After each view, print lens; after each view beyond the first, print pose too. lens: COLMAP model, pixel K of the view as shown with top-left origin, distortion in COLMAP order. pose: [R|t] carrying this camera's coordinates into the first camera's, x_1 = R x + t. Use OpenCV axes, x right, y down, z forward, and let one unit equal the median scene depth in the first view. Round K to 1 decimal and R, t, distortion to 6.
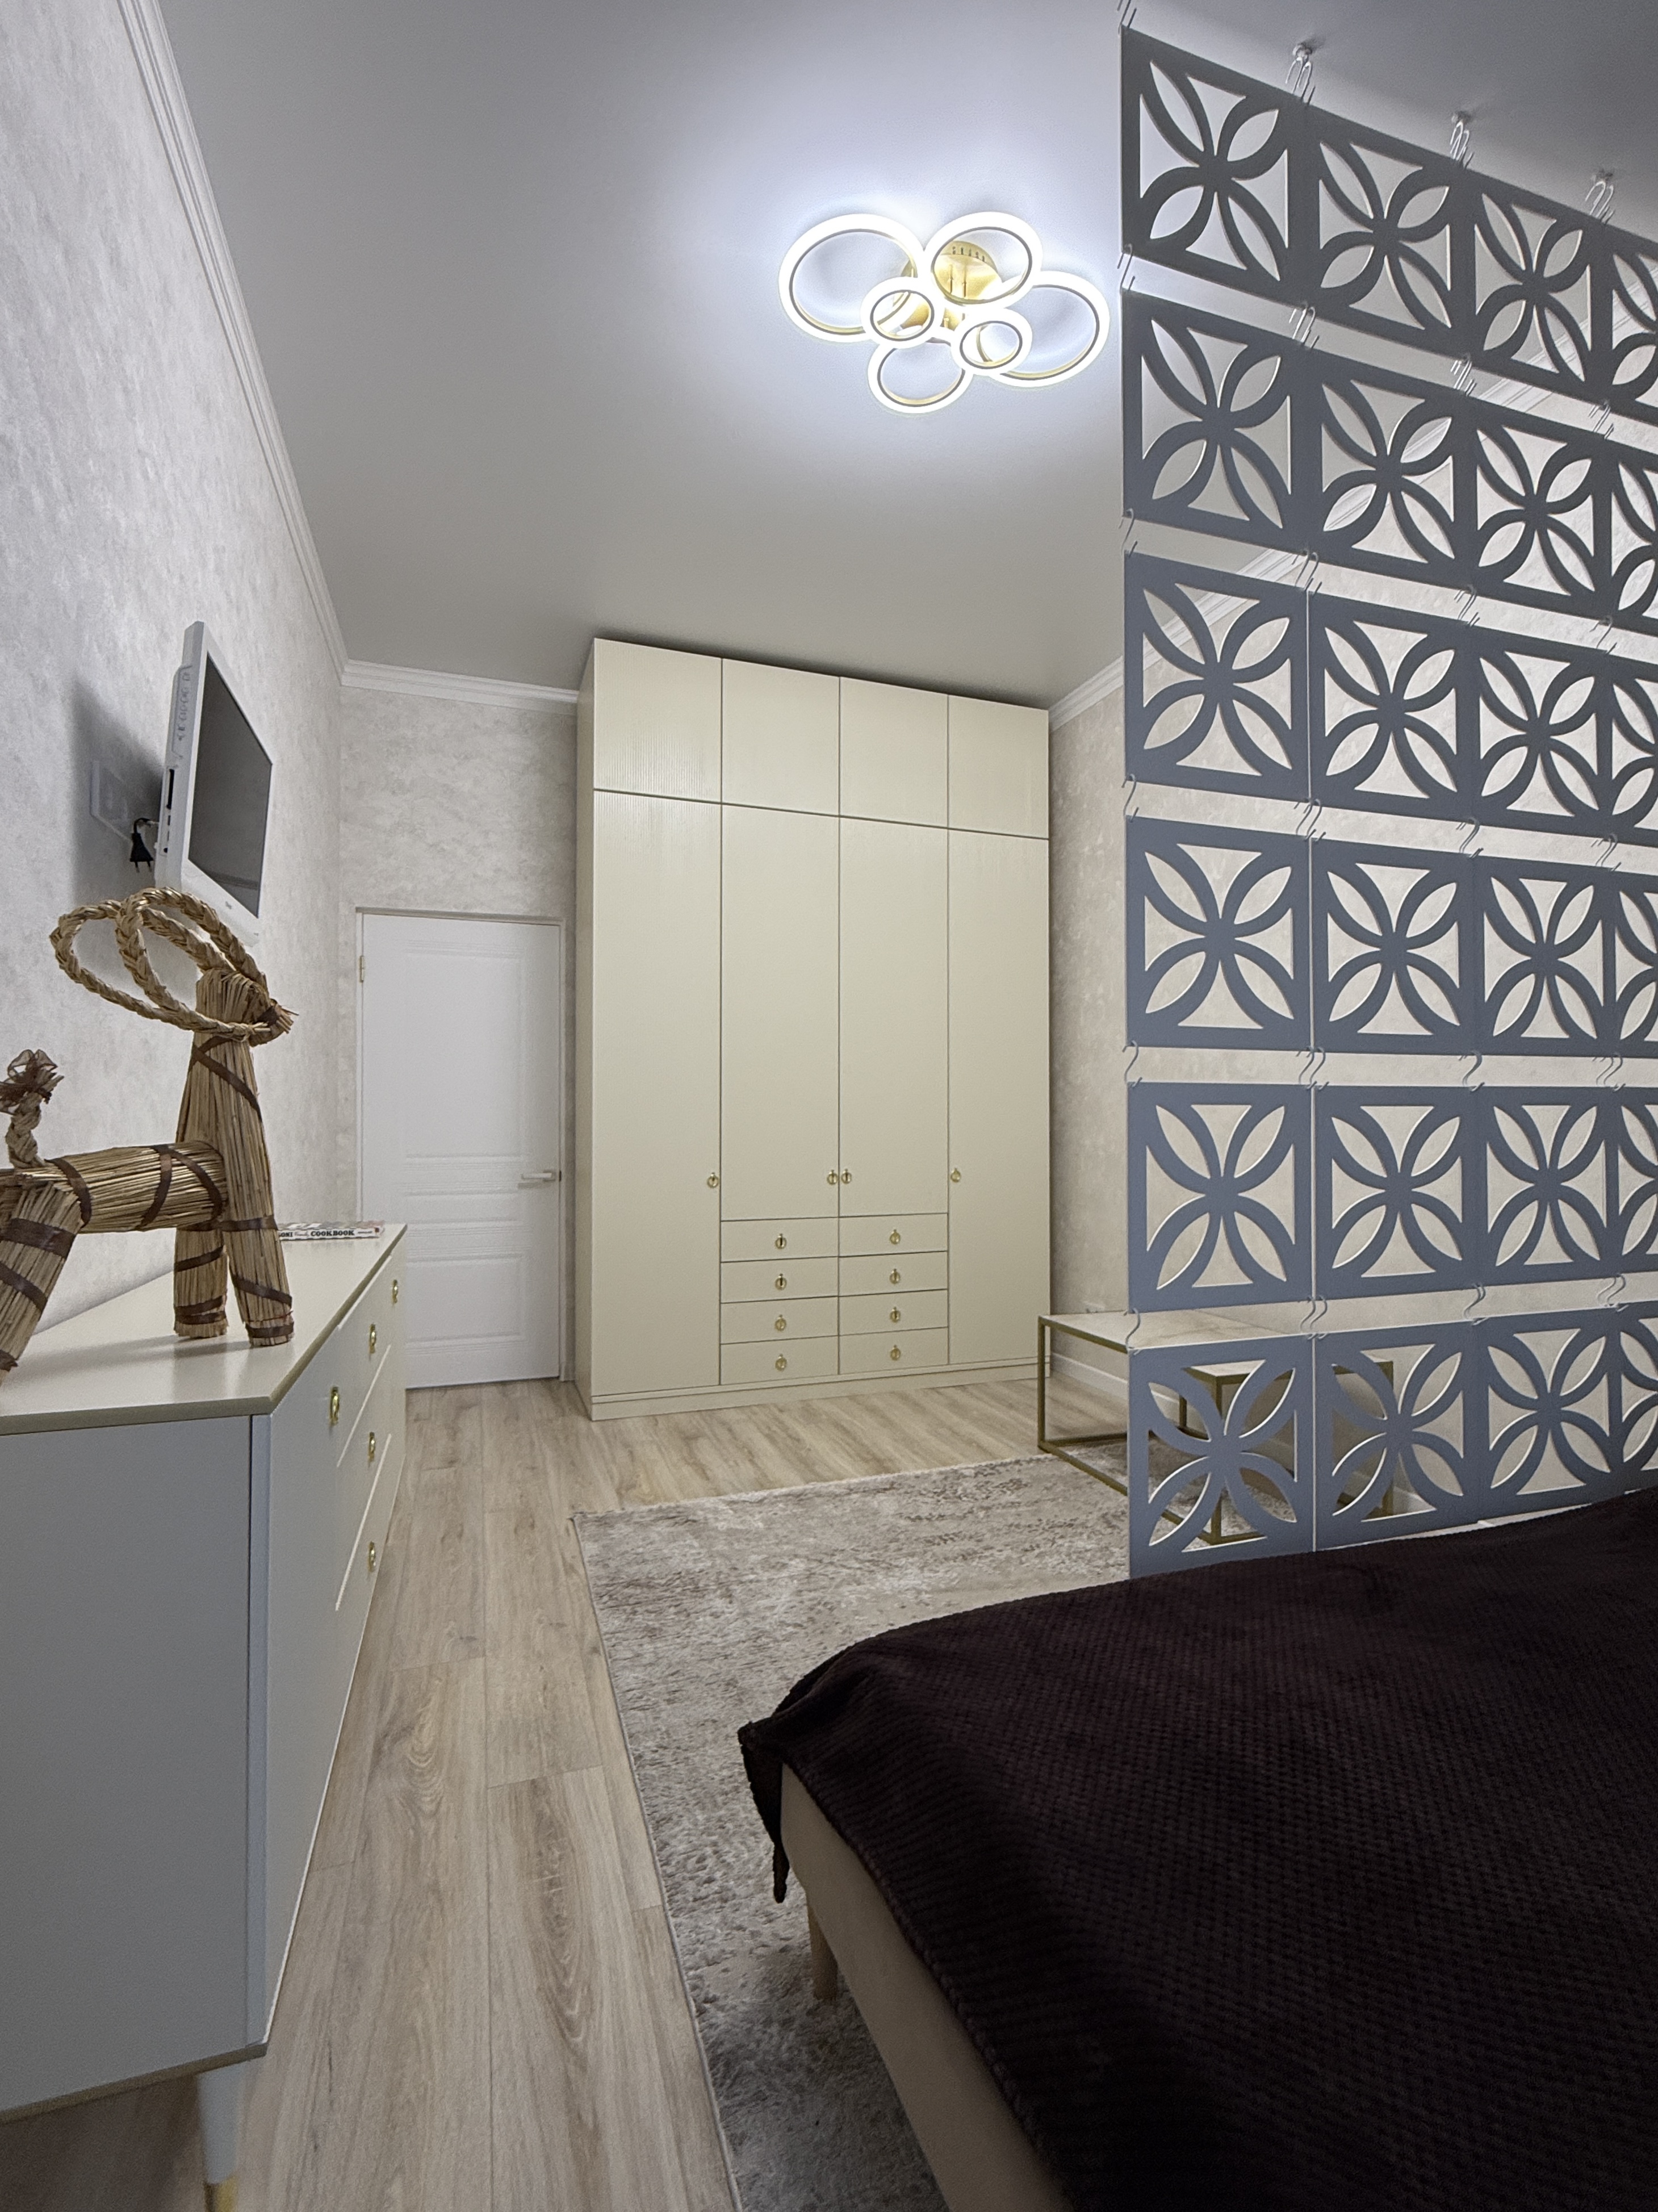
lens RADIAL K [[1005.6, 0, 831.9], [0, 1005.6, 1110.4], [0, 0, 1]] dist [-0.000611, -0.000198]
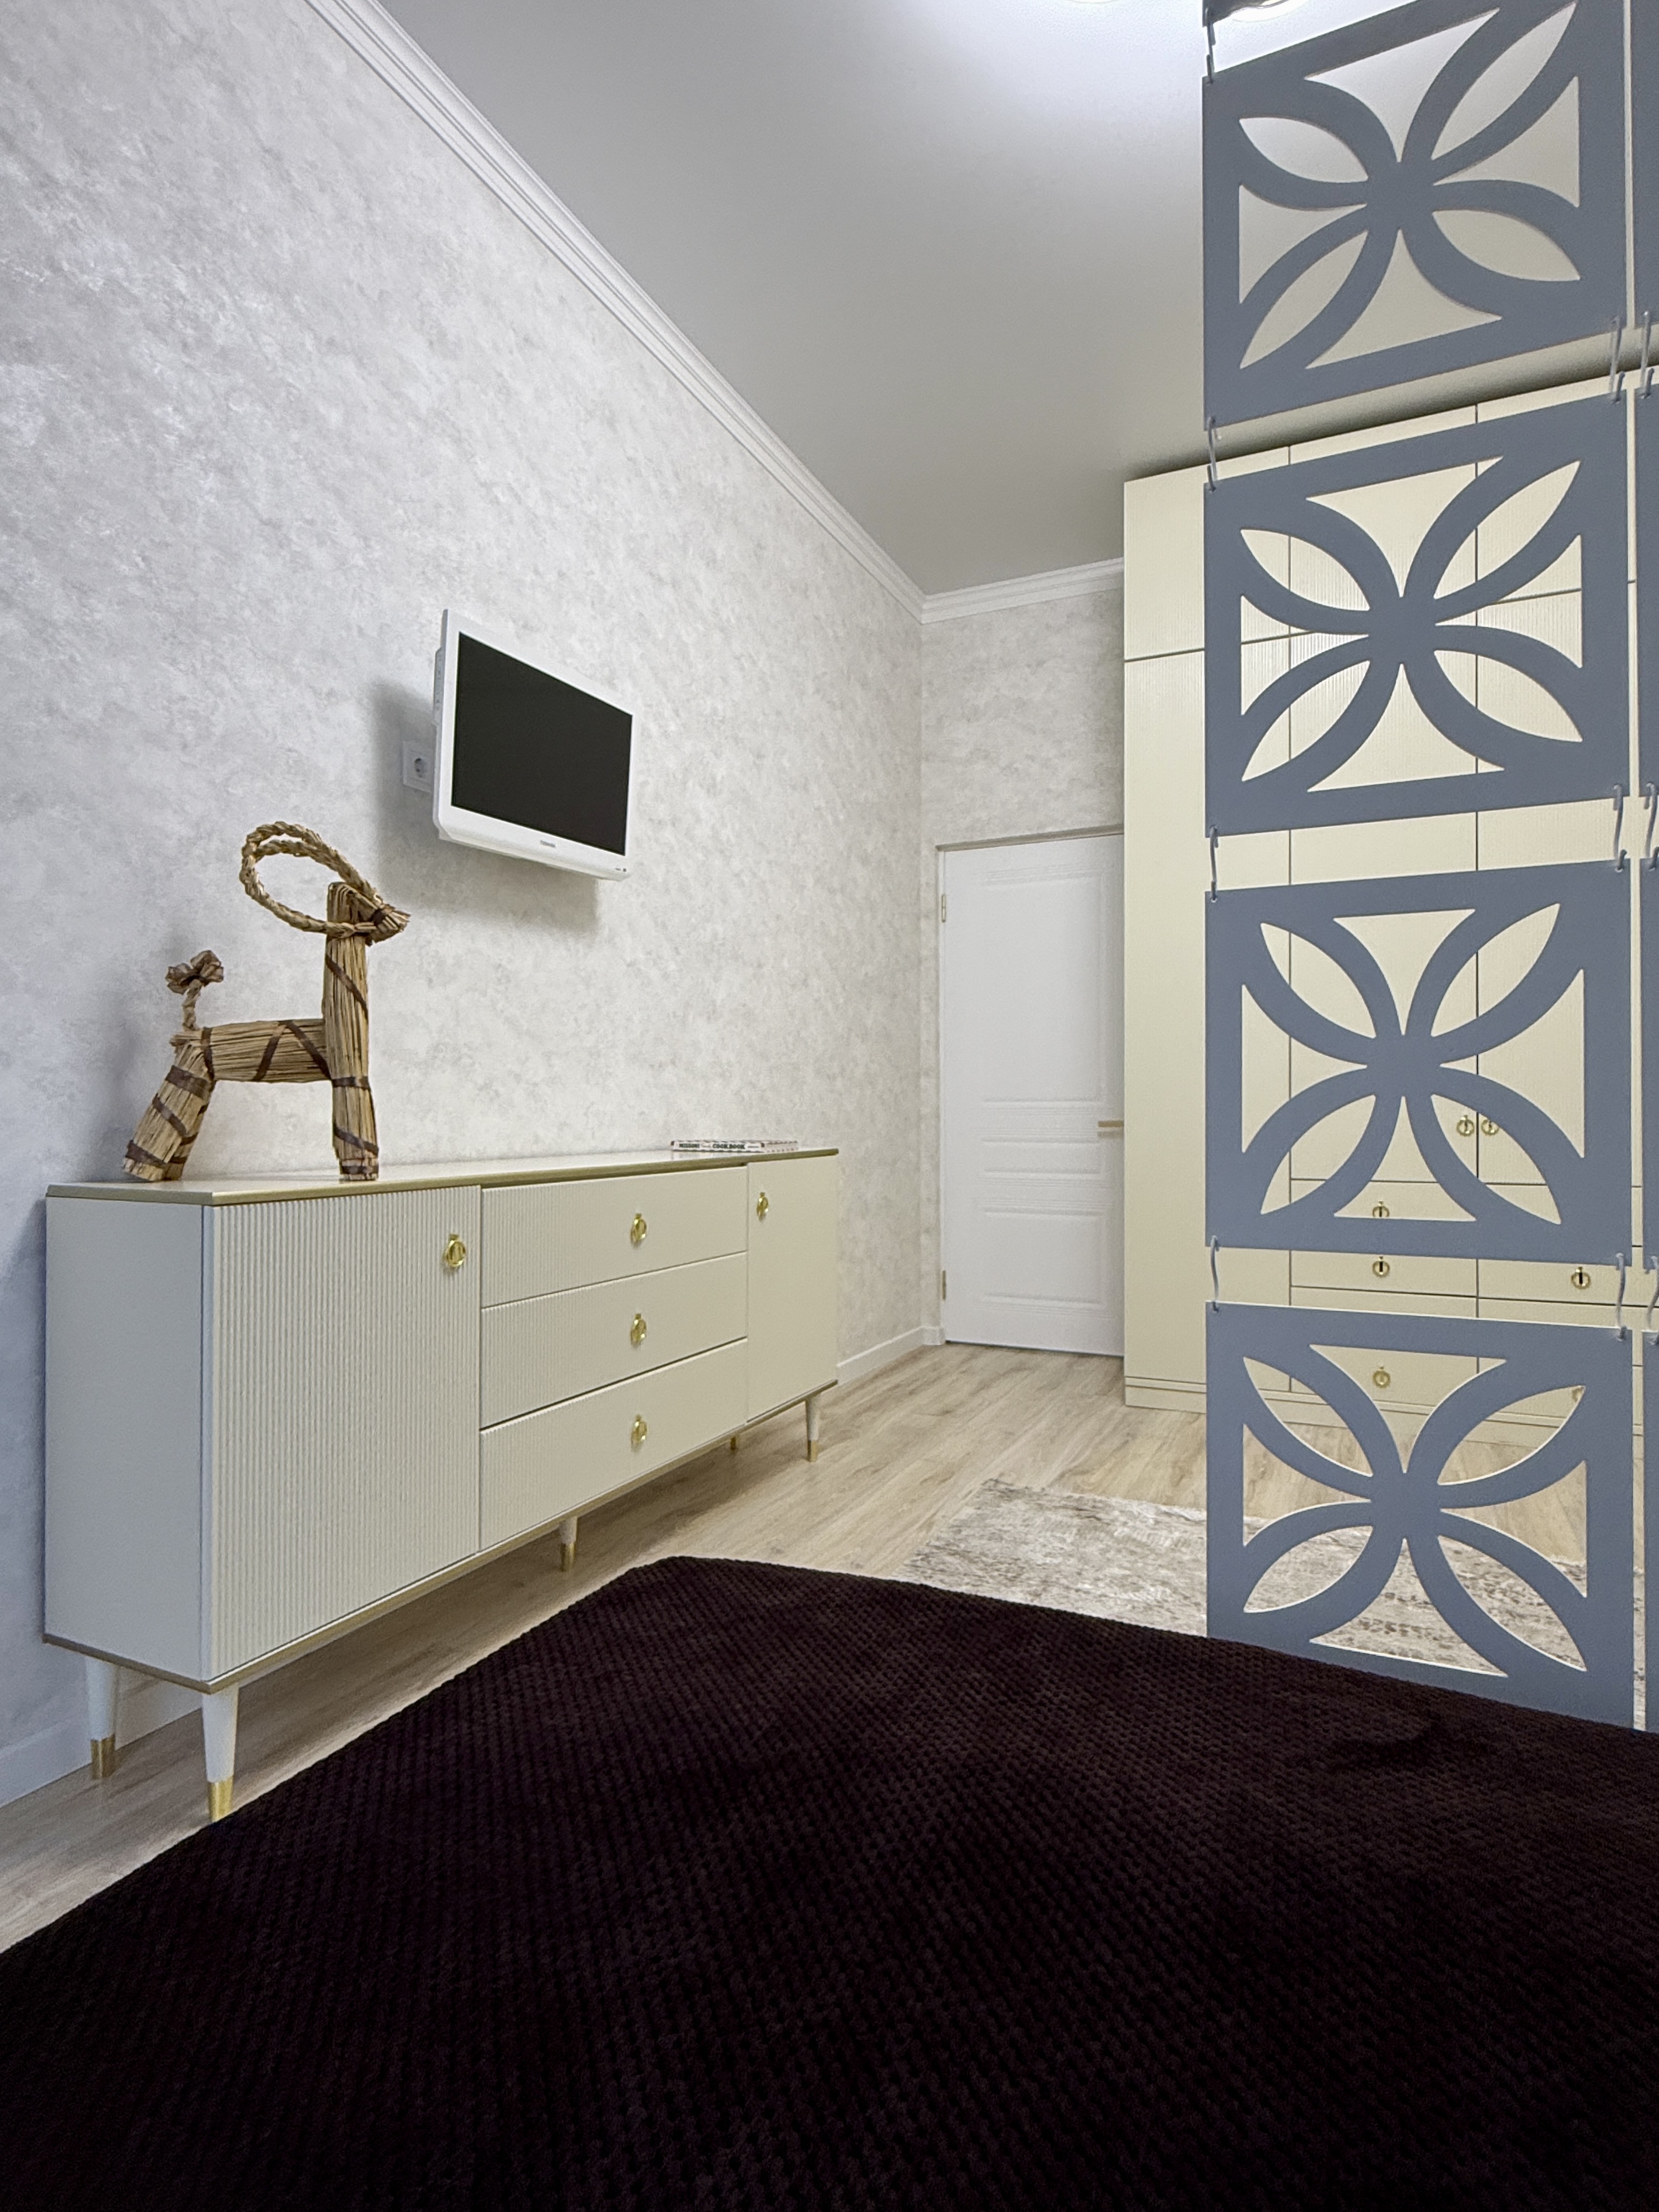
lens RADIAL K [[1169.1, 0, 829.5], [0, 1169.1, 1096.8], [0, 0, 1]] dist [-0.003944, -0.000561]
pose [[0.714311, -0.007185, -0.699792, 0.549241], [0.012434, 0.999920, 0.002425, 0.084905], [0.699718, -0.010433, 0.714343, 0.244028]]
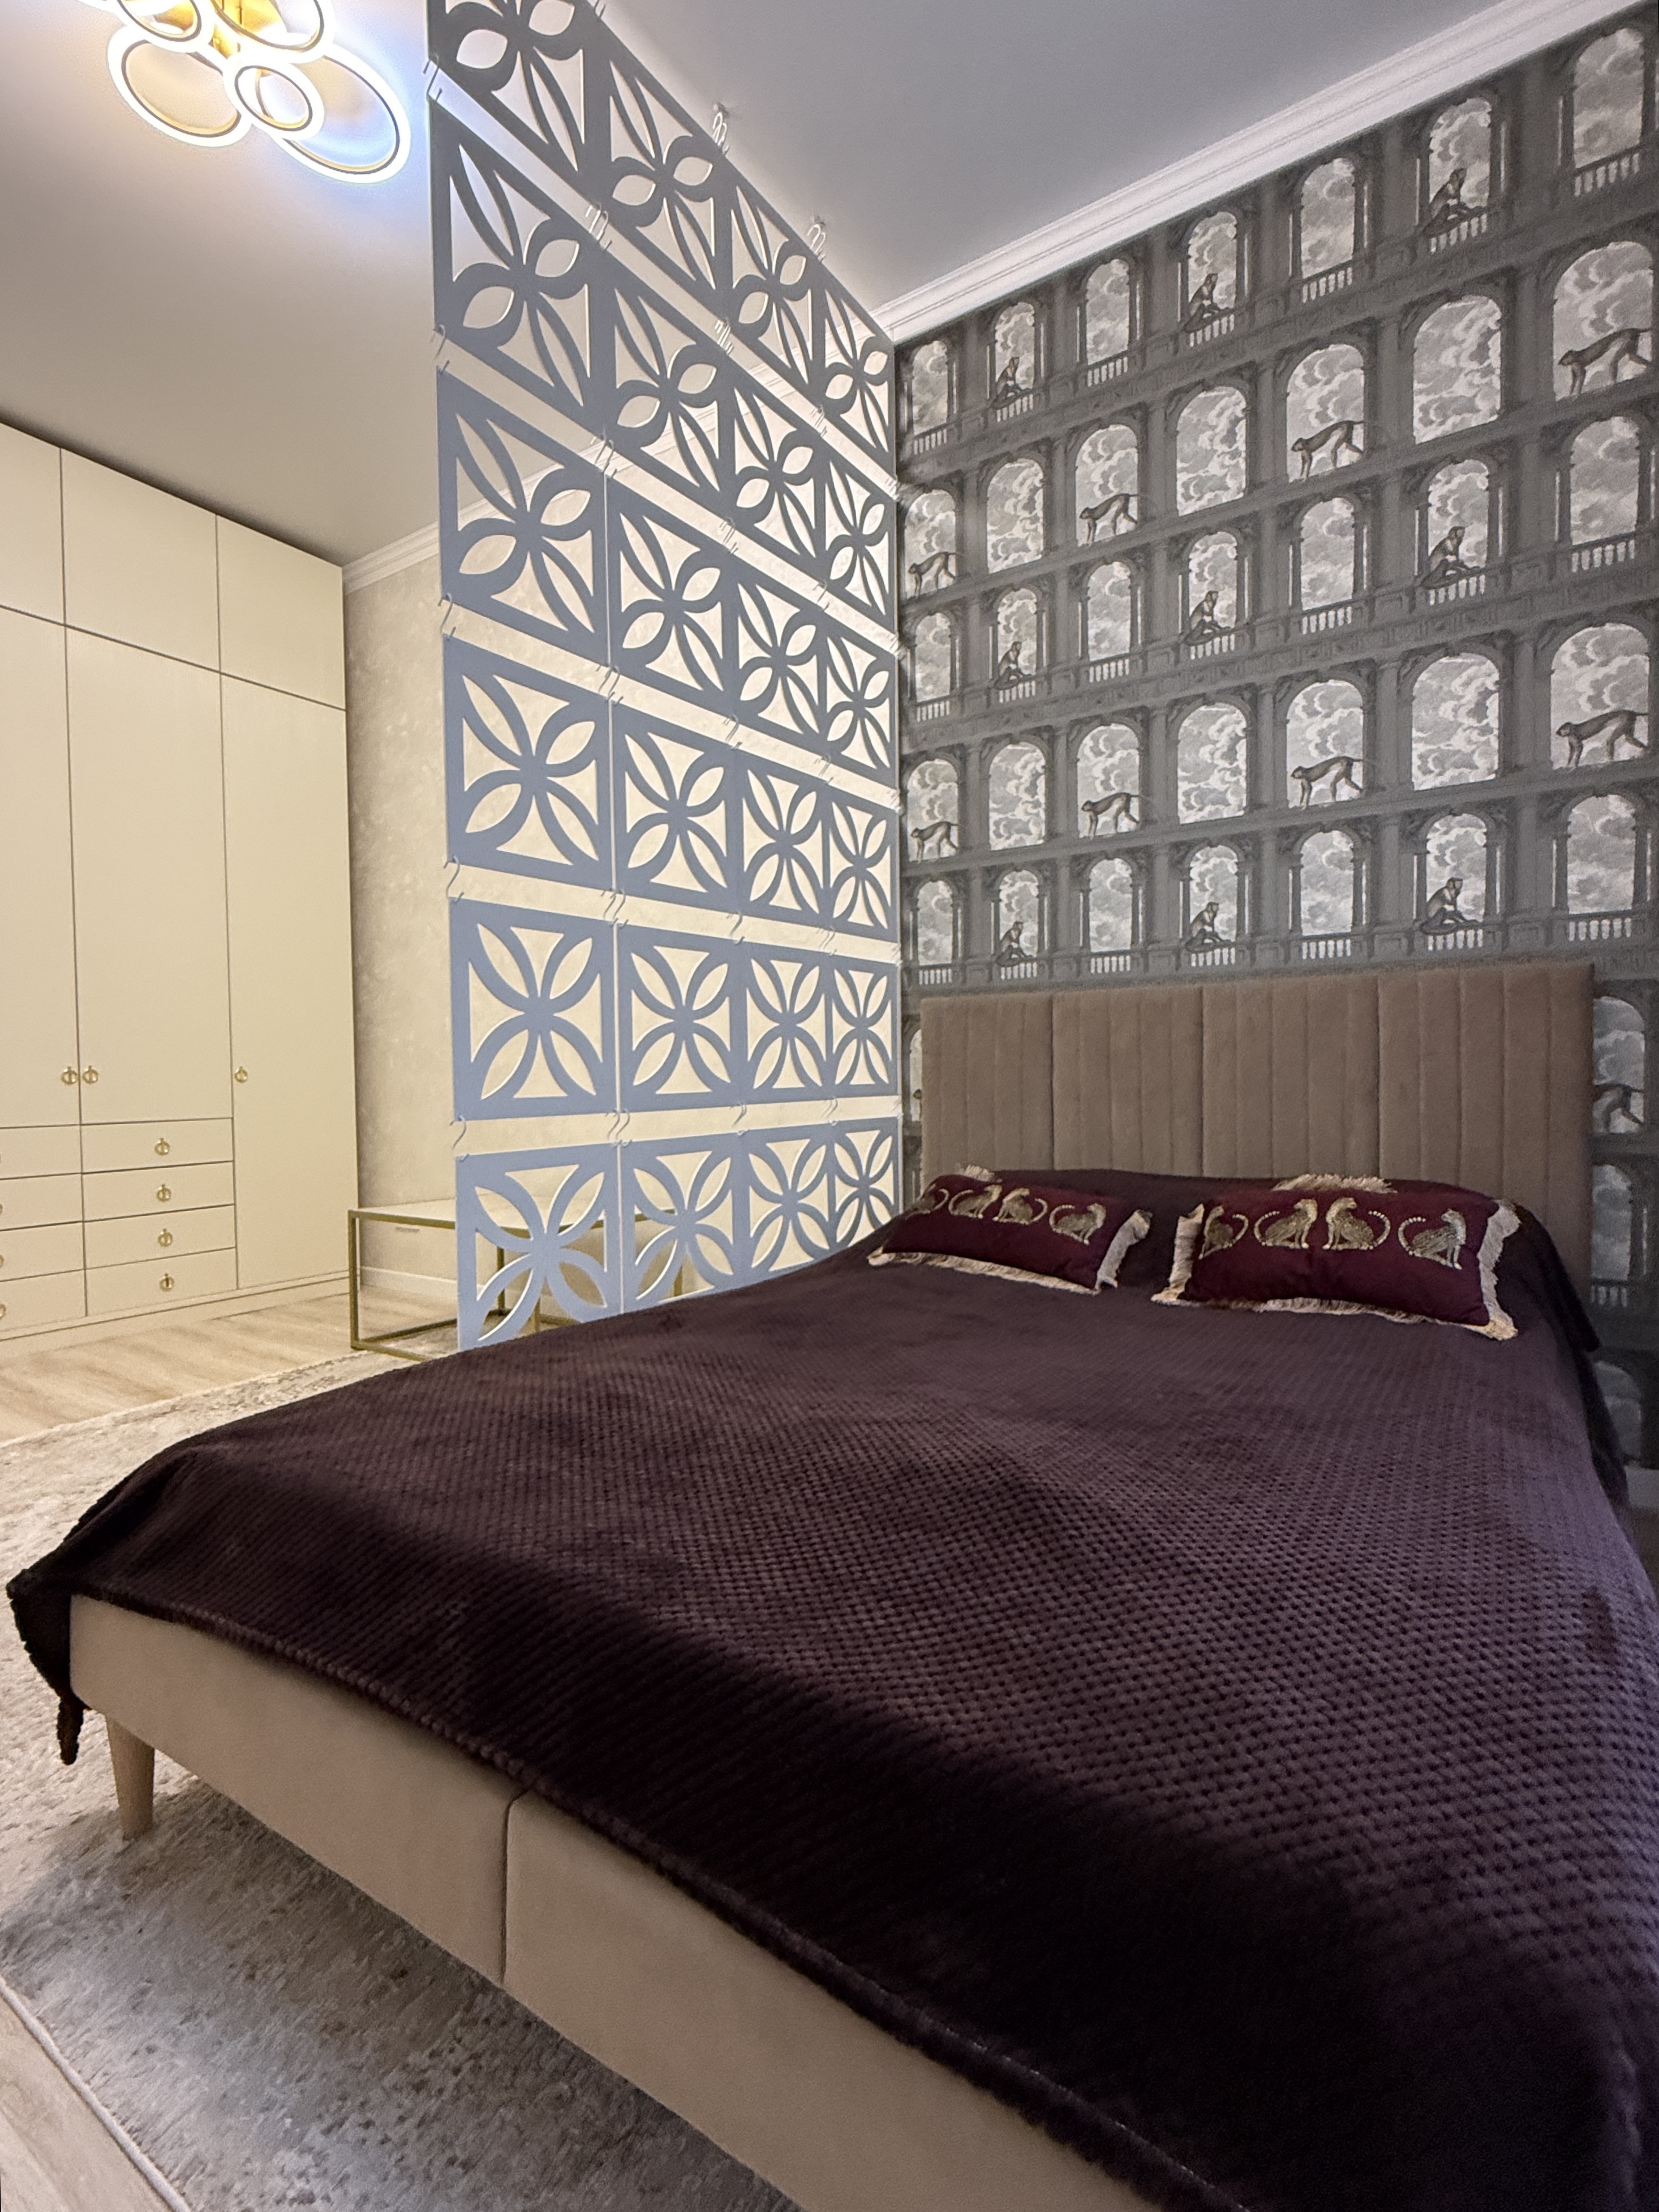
lens RADIAL K [[1040.8, 0, 826.6], [0, 1040.8, 1097.7], [0, 0, 1]] dist [-0.003490, 0.000829]
pose [[0.797287, -0.027060, 0.602993, -0.037673], [0.005646, 0.999285, 0.037378, 0.117841], [-0.603573, -0.026396, 0.796870, -0.071043]]
